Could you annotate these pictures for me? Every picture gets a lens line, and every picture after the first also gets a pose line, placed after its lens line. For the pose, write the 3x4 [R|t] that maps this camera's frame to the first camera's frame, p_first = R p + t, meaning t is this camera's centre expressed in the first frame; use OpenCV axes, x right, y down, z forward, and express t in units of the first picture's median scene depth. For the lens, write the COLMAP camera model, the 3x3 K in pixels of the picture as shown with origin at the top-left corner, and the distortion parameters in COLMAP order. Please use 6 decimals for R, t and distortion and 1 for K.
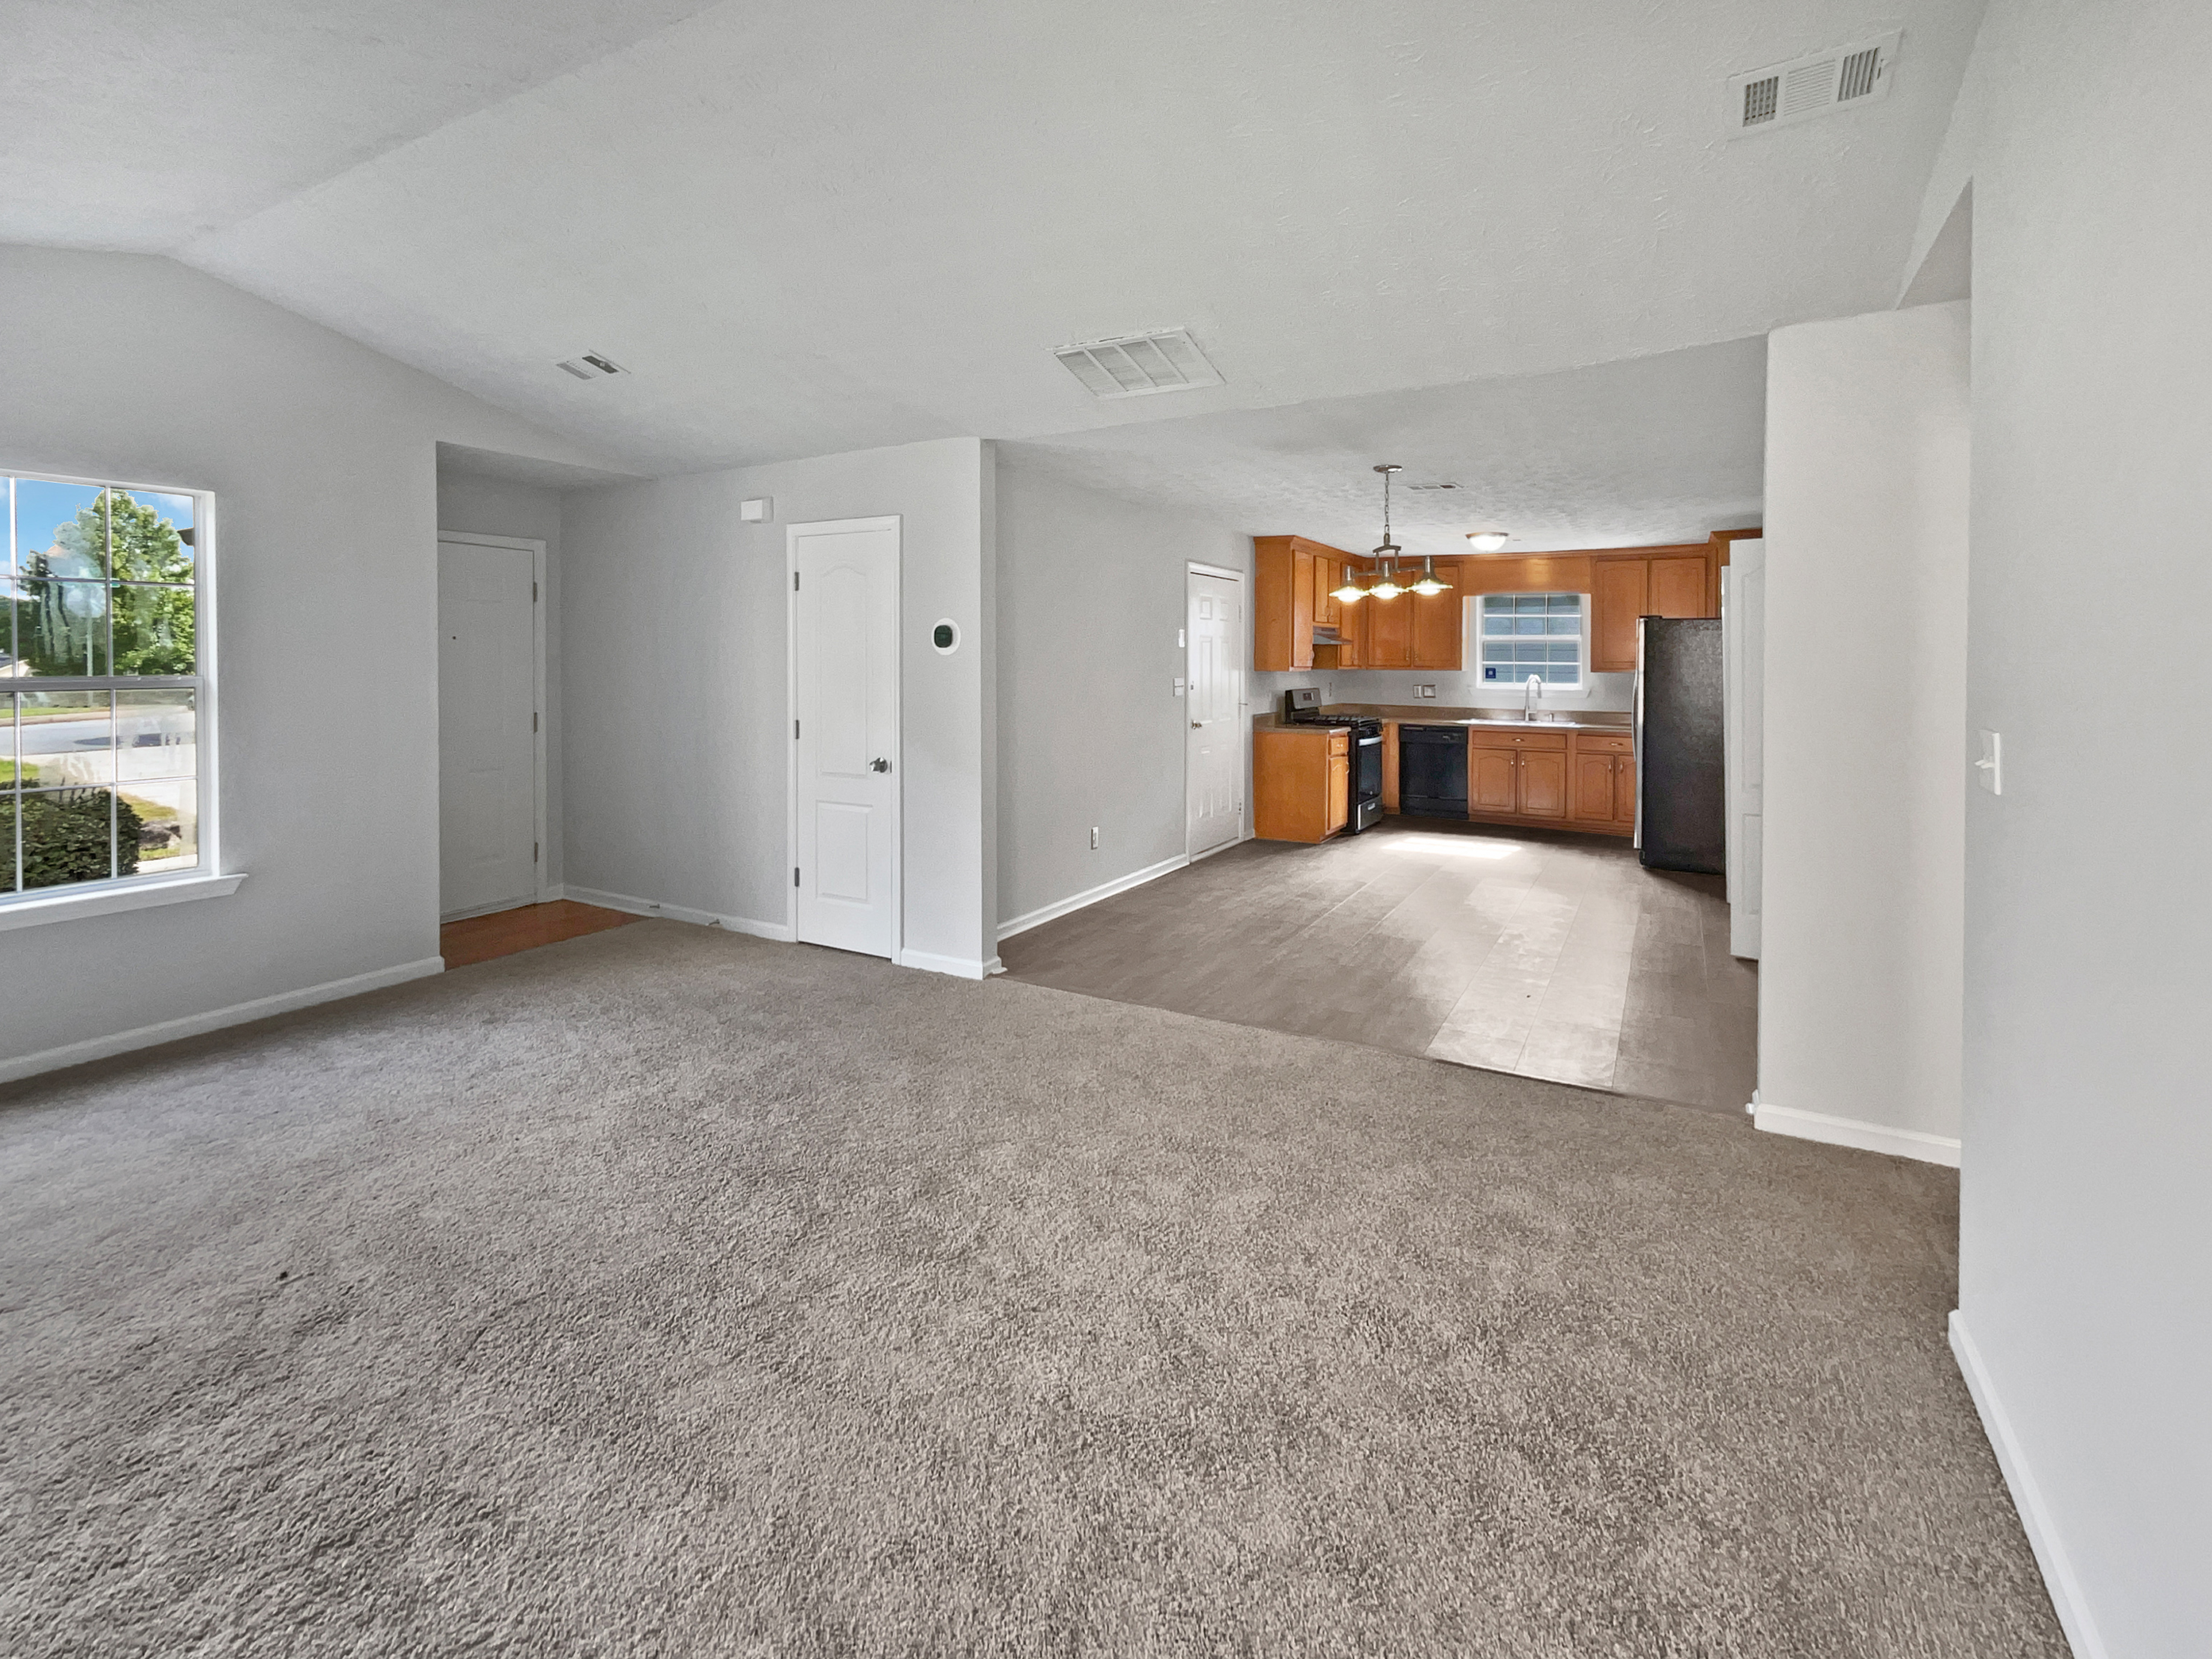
lens RADIAL K [[1004.7, 0, 1112.6], [0, 1004.7, 675.4], [0, 0, 1]] dist [0.001436, 0.000042]
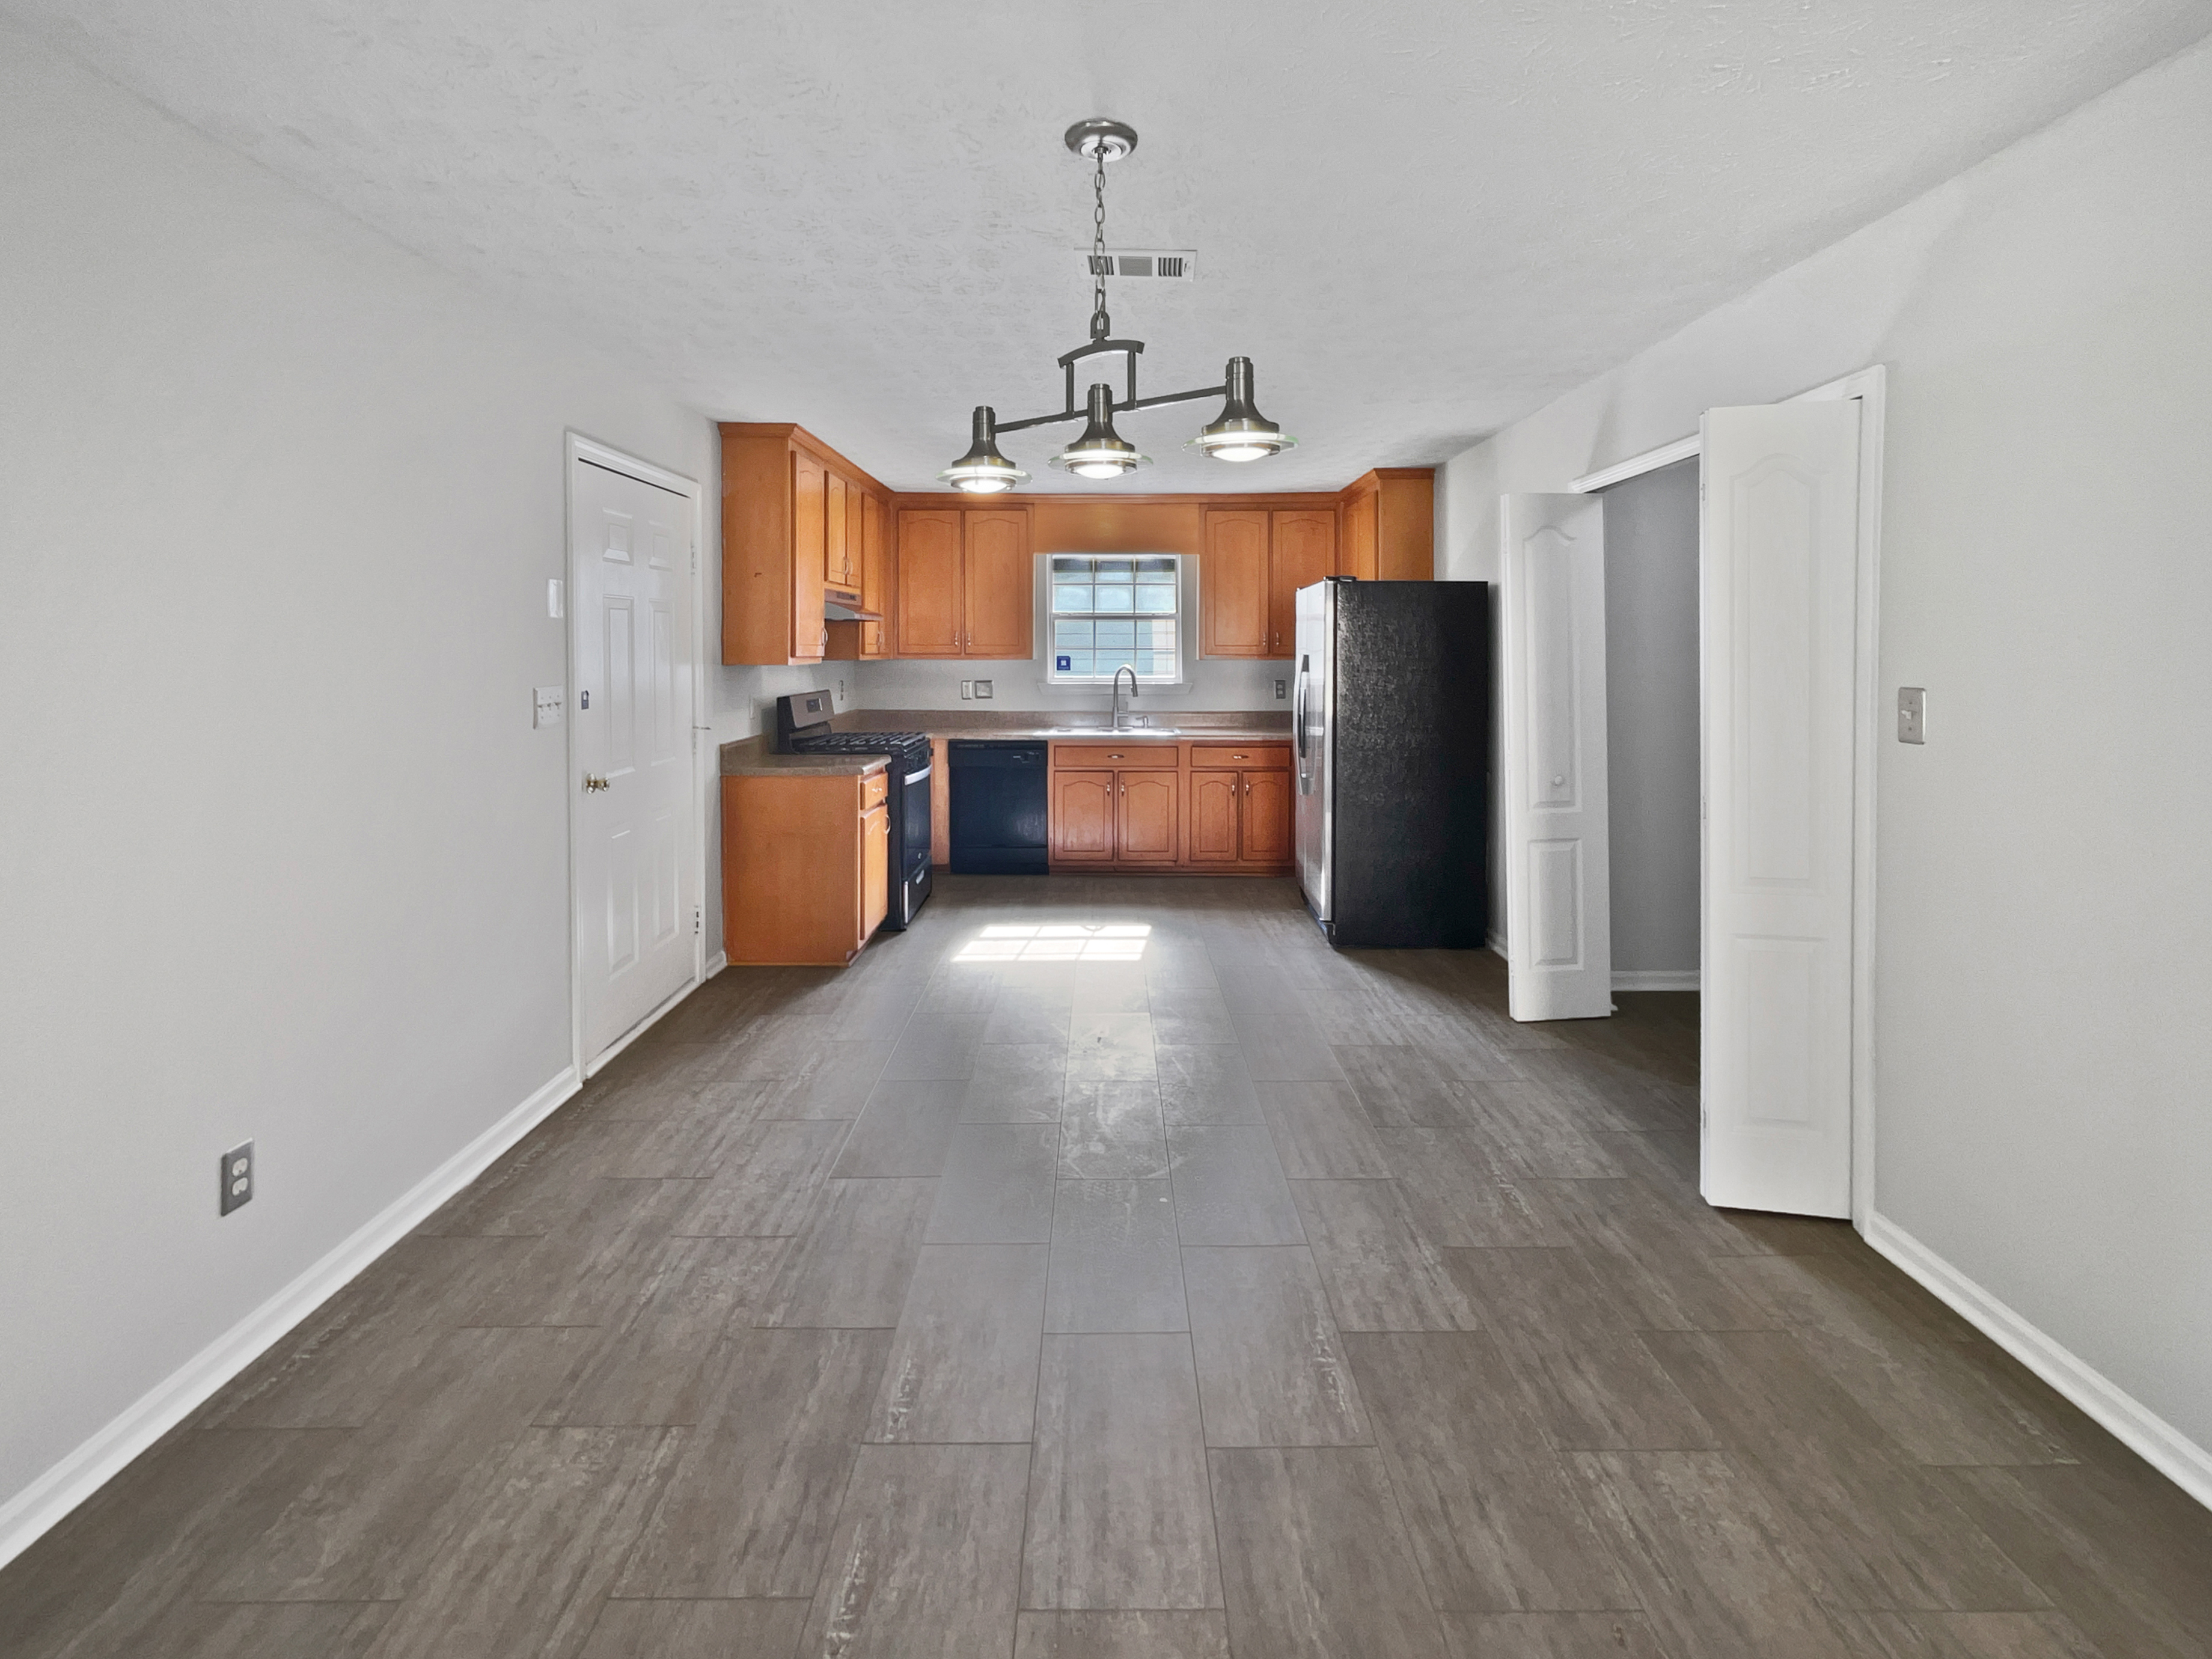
lens RADIAL K [[999.1, 0, 1099.0], [0, 999.1, 660.7], [0, 0, 1]] dist [-0.000650, -0.000110]
pose [[0.873710, -0.013144, 0.486270, 0.051861], [0.012777, 0.999910, 0.004072, -0.006581], [-0.486280, 0.002655, 0.873799, 0.393909]]
